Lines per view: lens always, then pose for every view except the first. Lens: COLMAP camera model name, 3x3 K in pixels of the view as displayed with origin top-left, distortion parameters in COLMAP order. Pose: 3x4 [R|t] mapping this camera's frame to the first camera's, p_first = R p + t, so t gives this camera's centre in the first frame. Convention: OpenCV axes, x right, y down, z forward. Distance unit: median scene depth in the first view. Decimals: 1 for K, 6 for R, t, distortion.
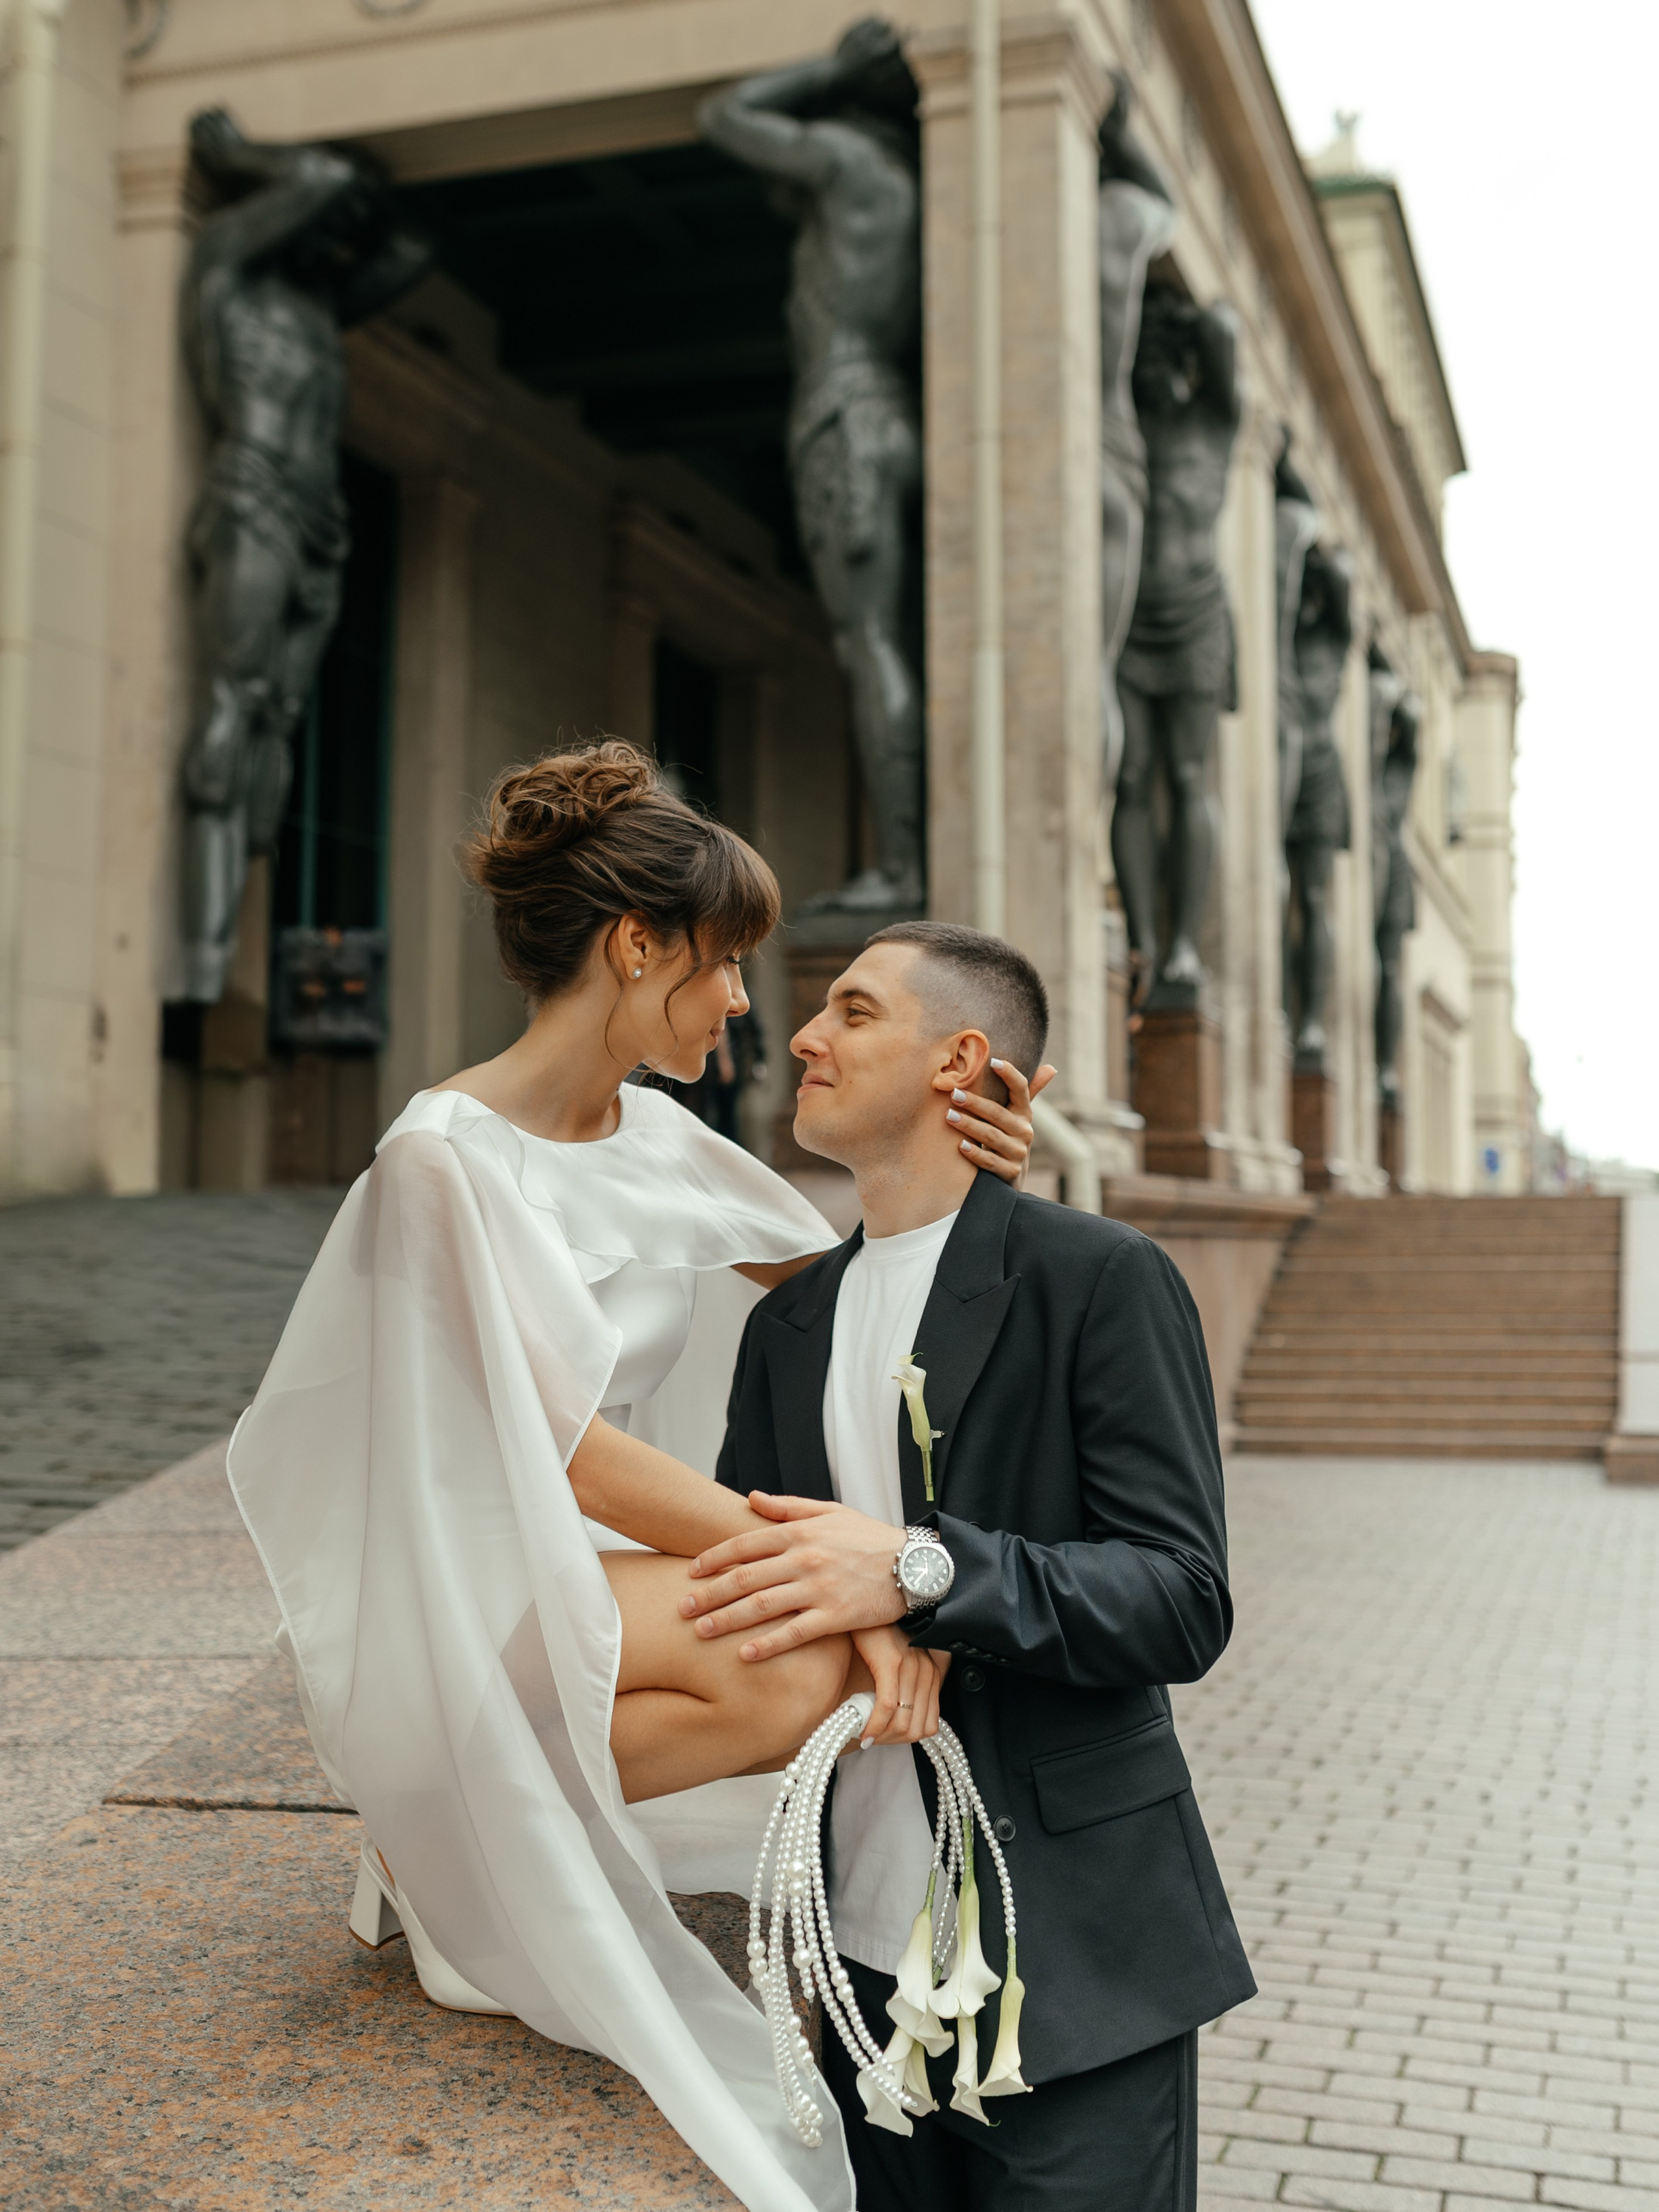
lens RADIAL K [[2383.1, 0, 891.2], [0, 2383.1, 1014.9], [0, 0, 1]] dist [-0.012373, -0.010551]
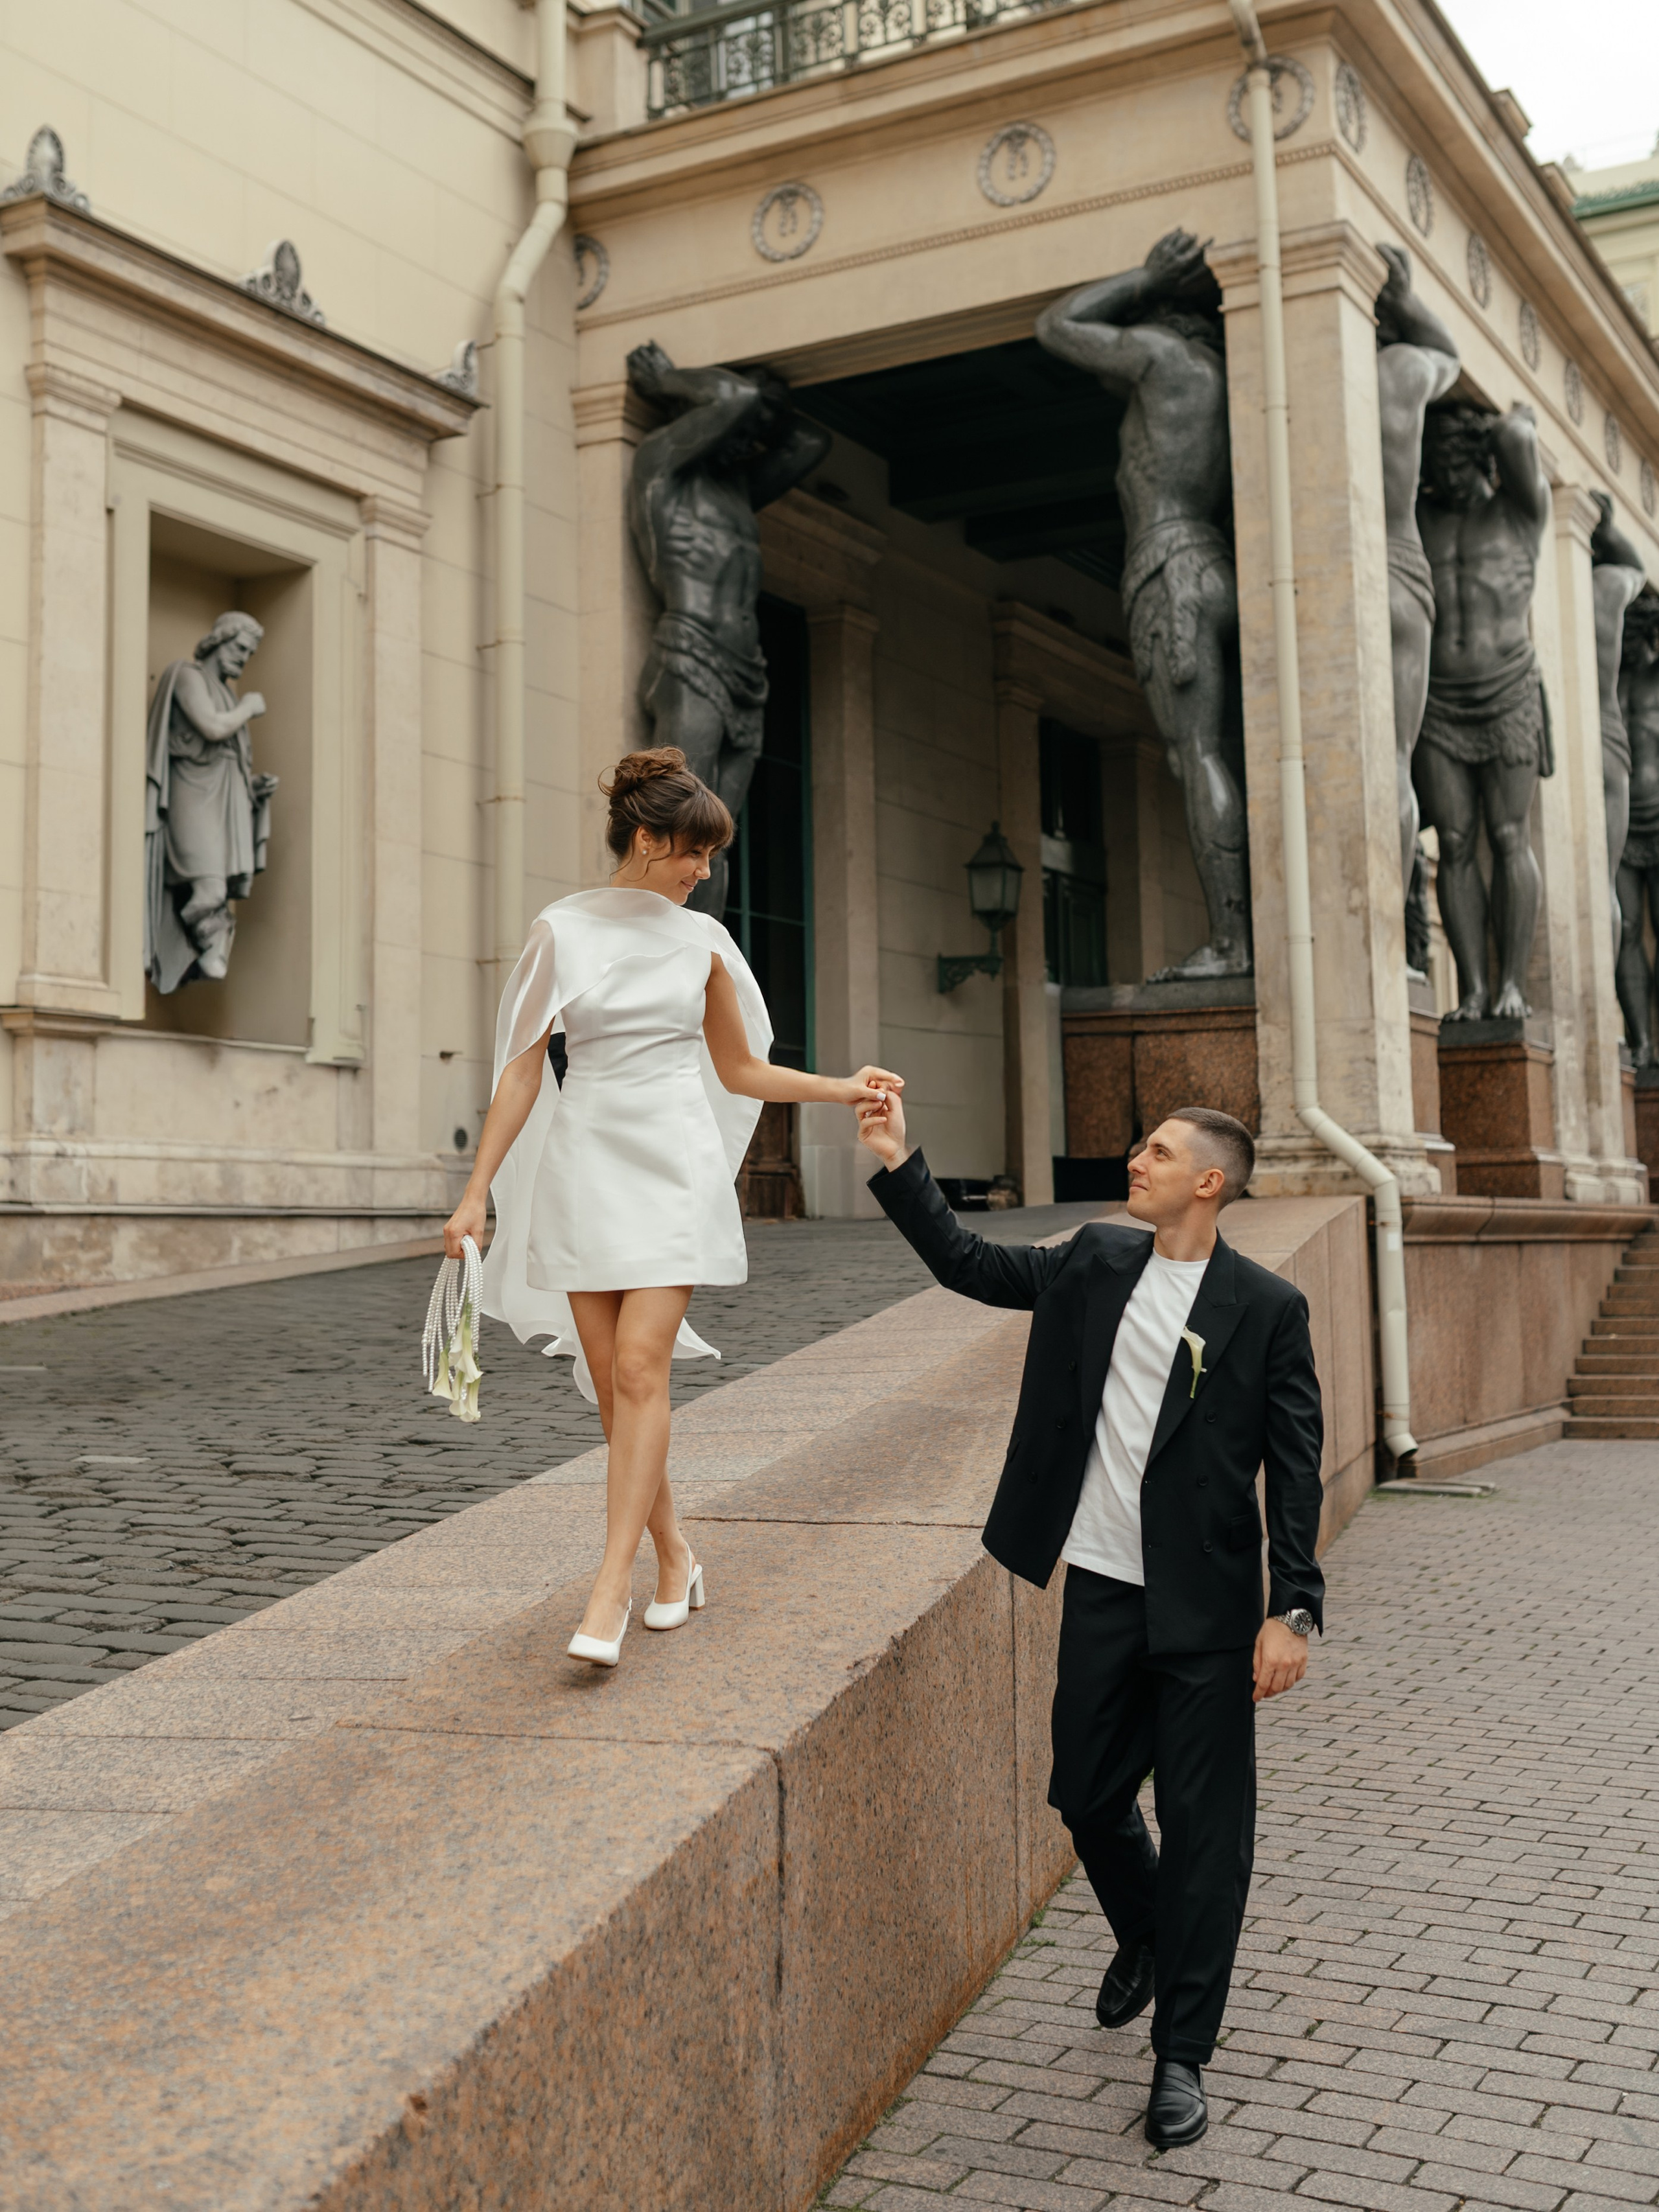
lens RADIAL K [[2383.1, 0, 891.2], [0, 2383.1, 1014.9], [0, 0, 1]] dist [-0.012373, -0.010551]
pose [[0.982986, -0.040934, -0.179060, 0.045175], [0.039719, 0.999157, -0.010370, -0.018323], [0.179333, 0.003081, 0.983784, -0.186547]]
